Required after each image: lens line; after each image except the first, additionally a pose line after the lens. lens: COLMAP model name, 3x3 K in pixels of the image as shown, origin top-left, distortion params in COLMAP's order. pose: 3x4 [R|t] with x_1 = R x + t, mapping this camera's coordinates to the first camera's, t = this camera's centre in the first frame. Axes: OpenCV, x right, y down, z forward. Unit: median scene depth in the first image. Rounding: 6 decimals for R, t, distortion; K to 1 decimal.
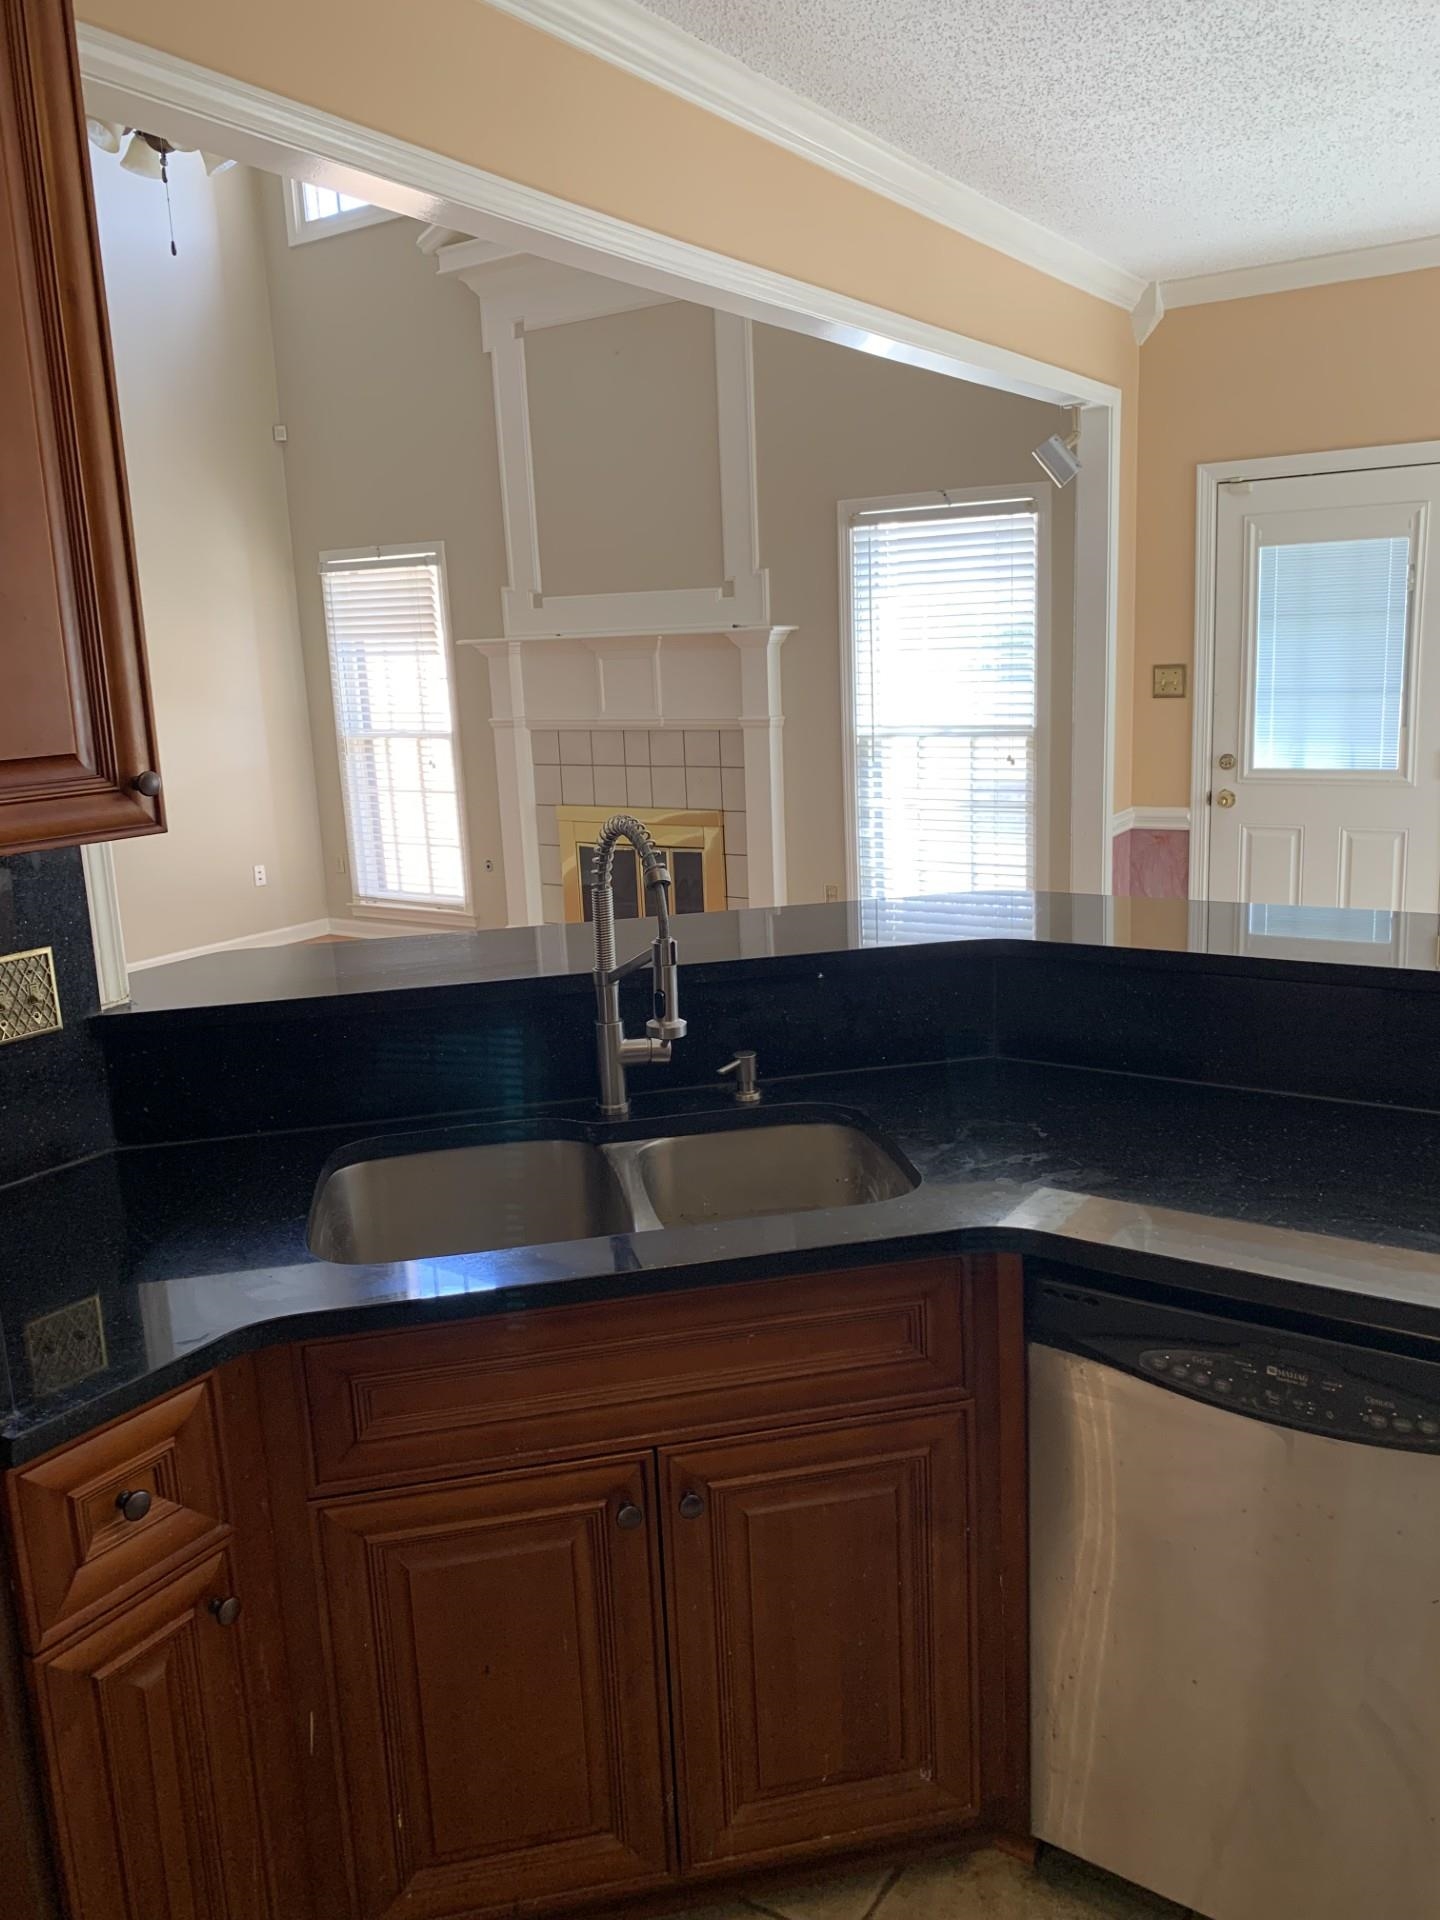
lens RADIAL K [[1494.9, 0, 720.0], [0, 1494.9, 960.0], [0, 0, 1]] dist [0.089113, -0.133721]
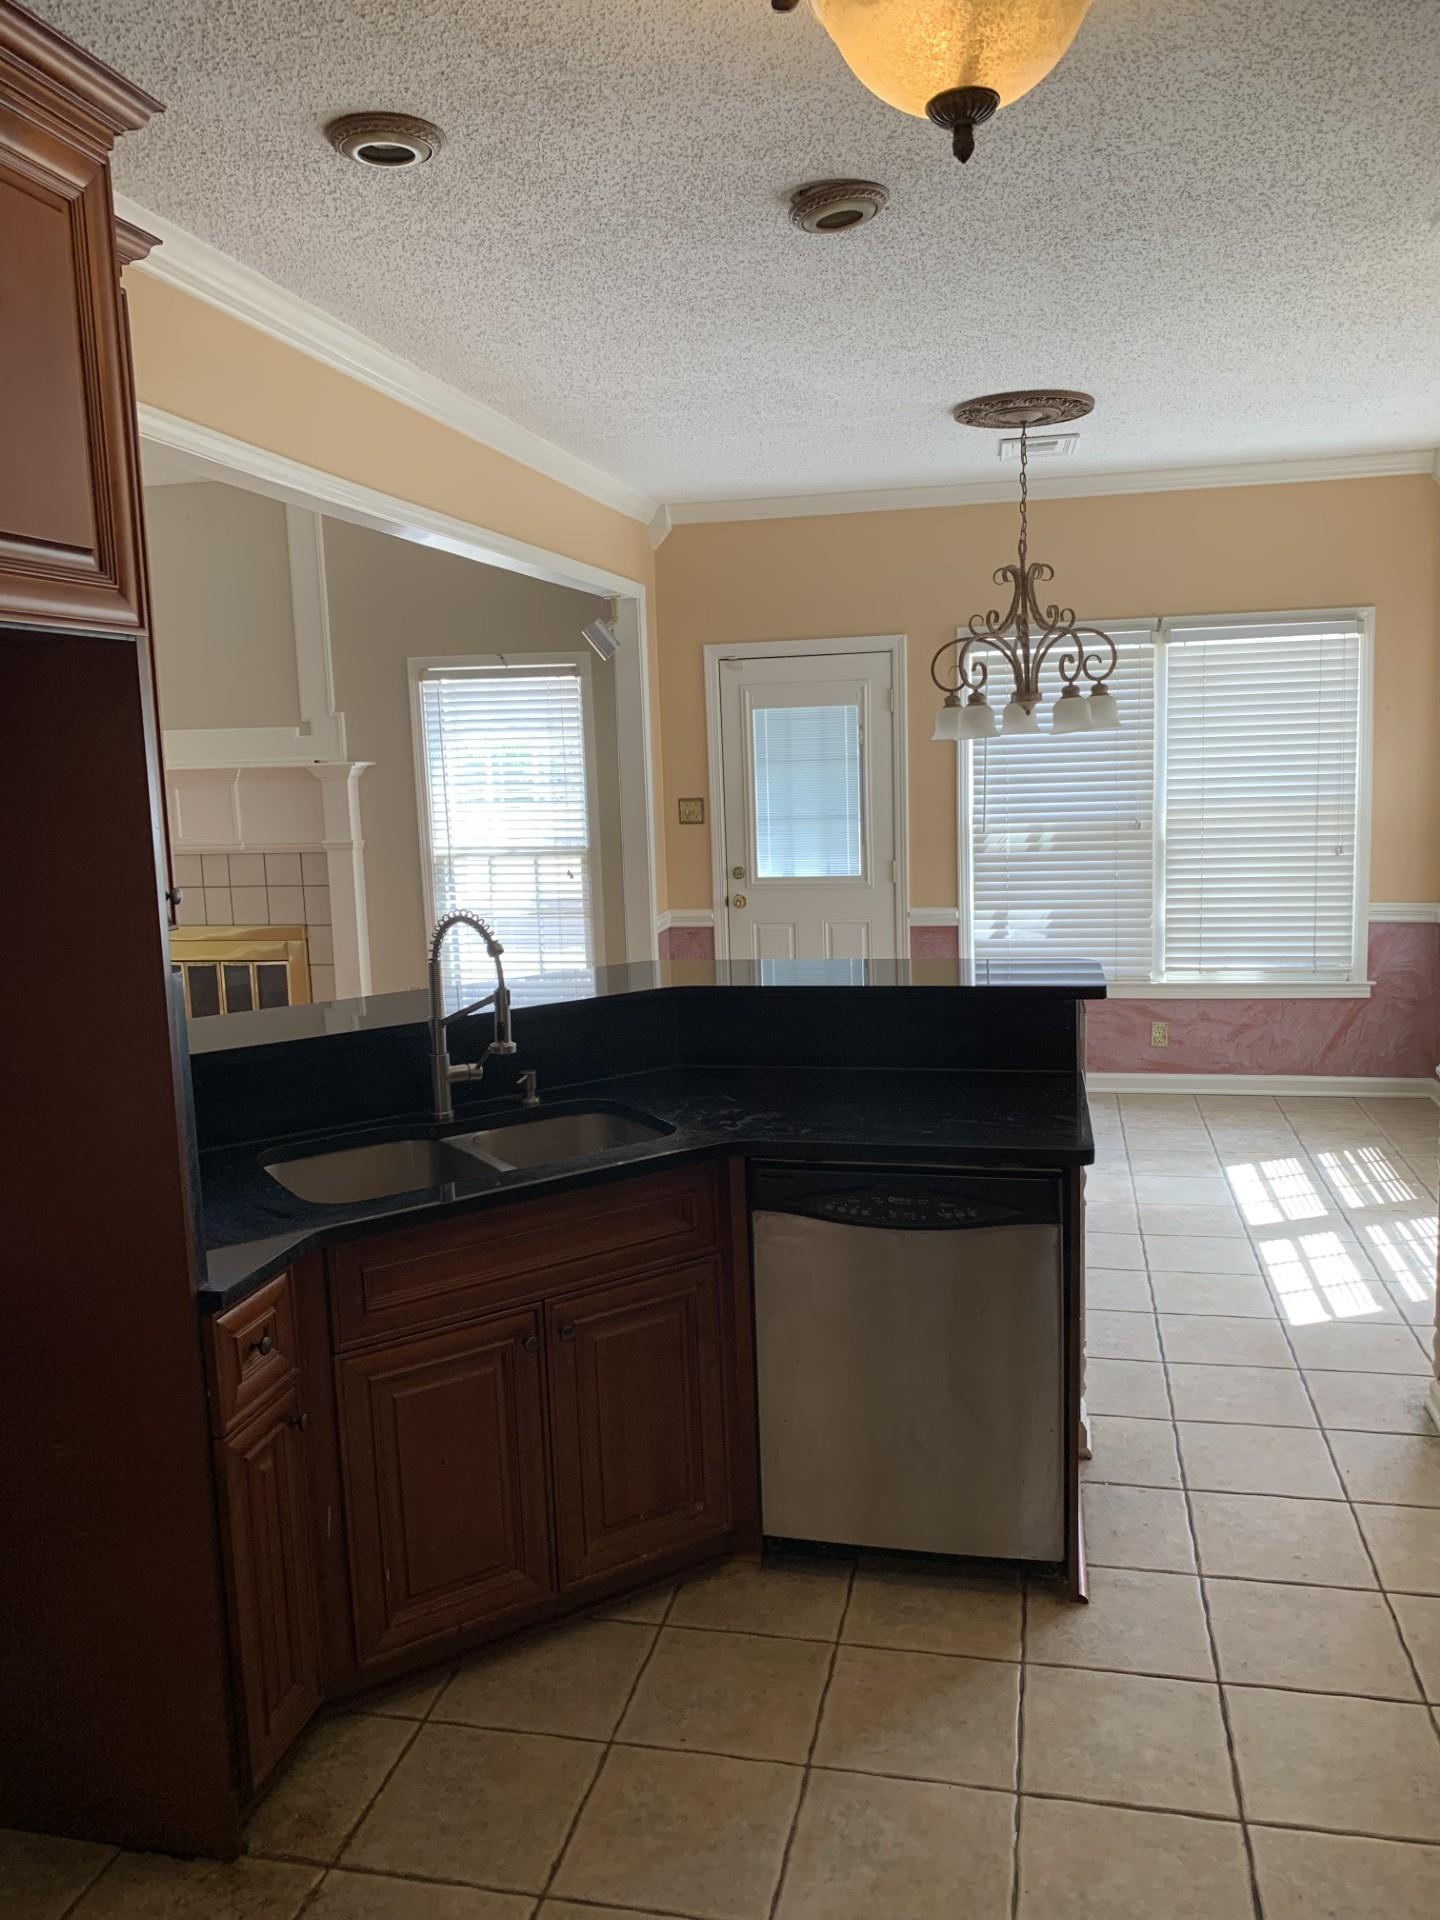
lens RADIAL K [[1618.0, 0, 668.7], [0, 1618.0, 987.2], [0, 0, 1]] dist [0.292022, -0.624775]
pose [[0.940956, -0.046448, 0.335329, -0.185638], [0.068609, 0.996152, -0.054541, 0.036722], [-0.331505, 0.074327, 0.940521, -0.270653]]
